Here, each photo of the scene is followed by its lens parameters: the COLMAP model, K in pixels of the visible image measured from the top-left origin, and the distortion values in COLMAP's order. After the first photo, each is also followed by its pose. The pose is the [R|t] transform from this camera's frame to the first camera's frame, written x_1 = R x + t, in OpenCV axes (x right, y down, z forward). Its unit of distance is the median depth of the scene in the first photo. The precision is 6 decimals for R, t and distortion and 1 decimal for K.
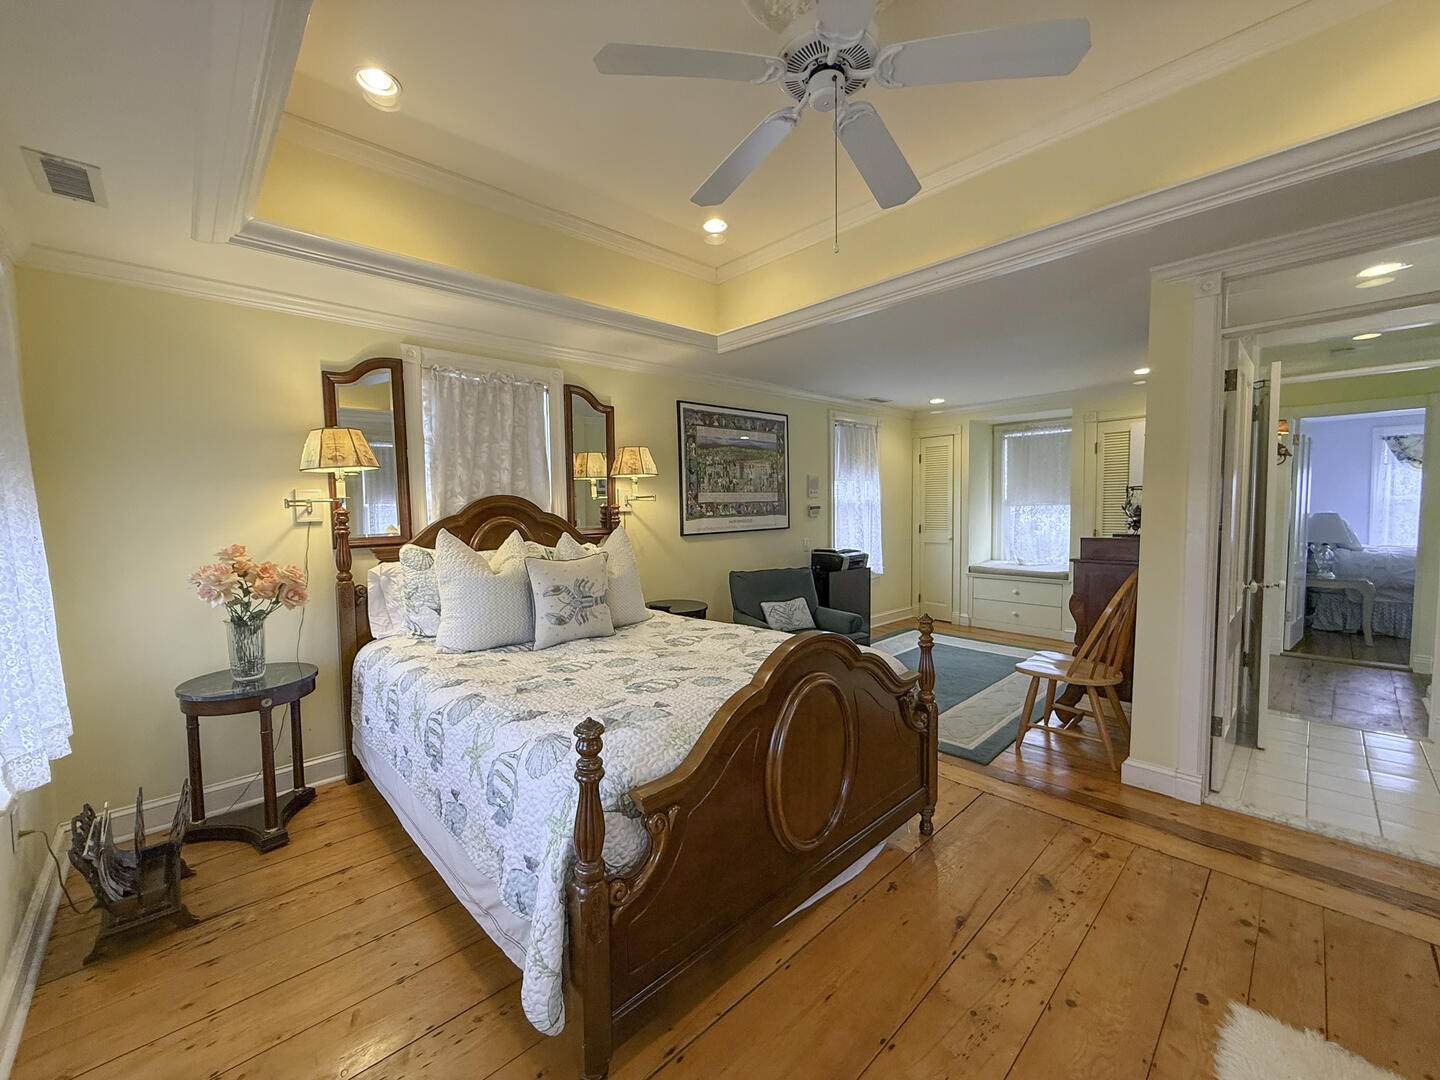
lens RADIAL K [[574.7, 0, 737.2], [0, 574.7, 542.4], [0, 0, 1]] dist [-0.000135, -0.000038]
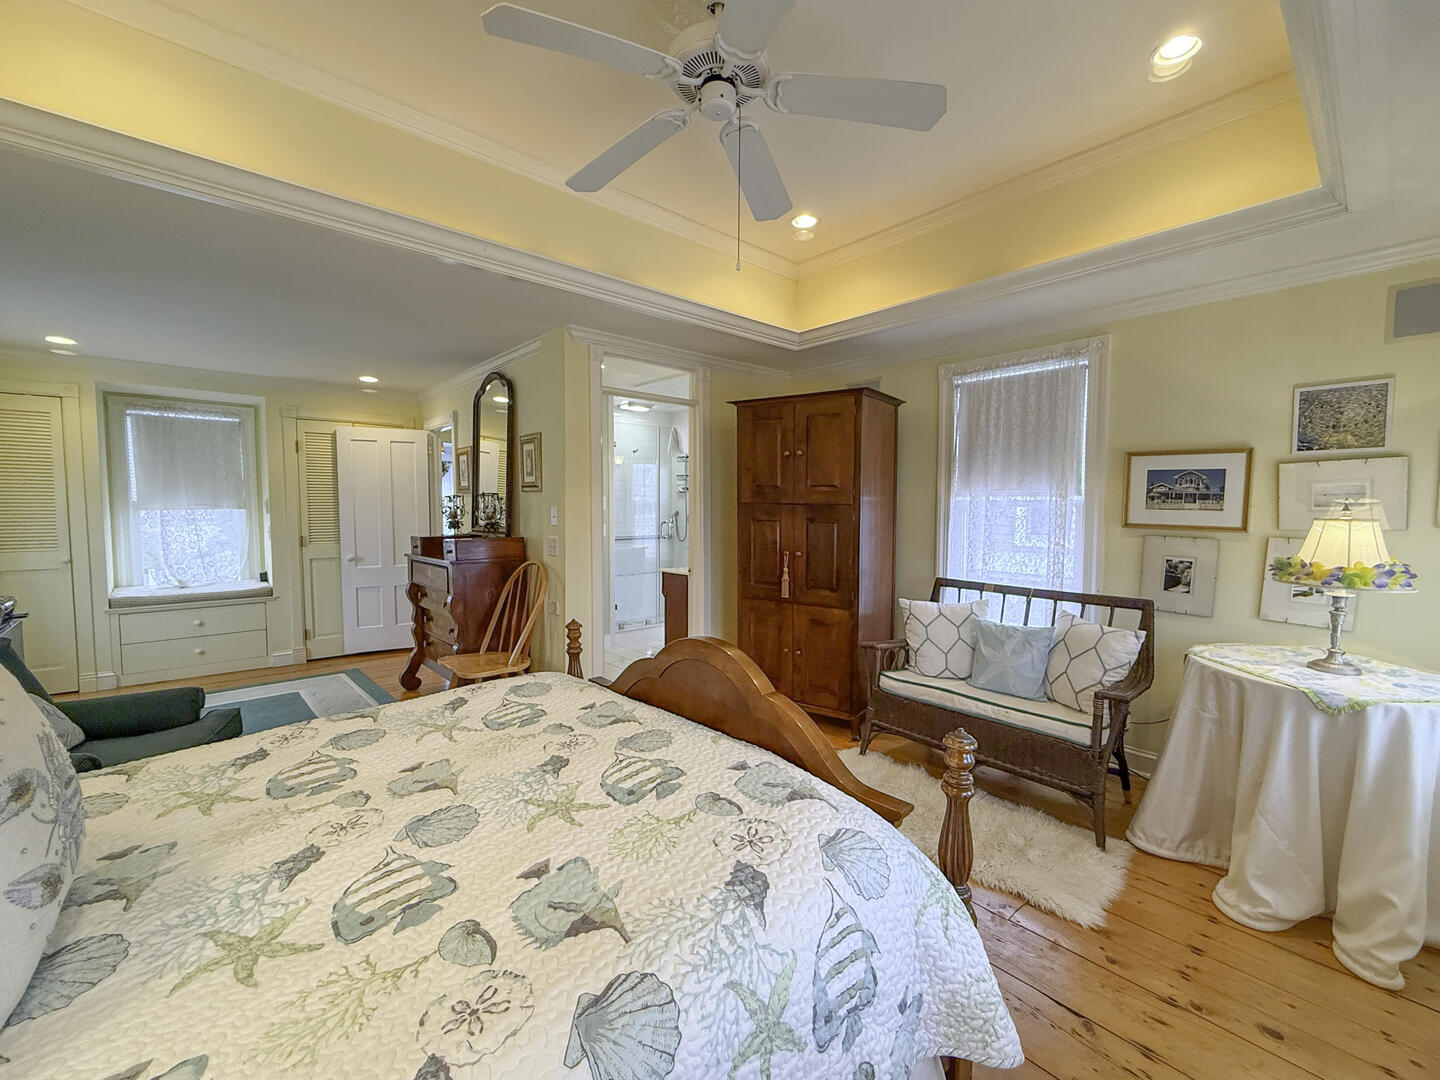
lens RADIAL K [[590.9, 0, 711.6], [0, 590.9, 537.0], [0, 0, 1]] dist [-0.000952, -0.000108]
pose [[0.061261, -0.040306, 0.997308, -0.640693], [0.060526, 0.997496, 0.036596, -0.037269], [-0.996285, 0.058121, 0.063547, 0.686296]]
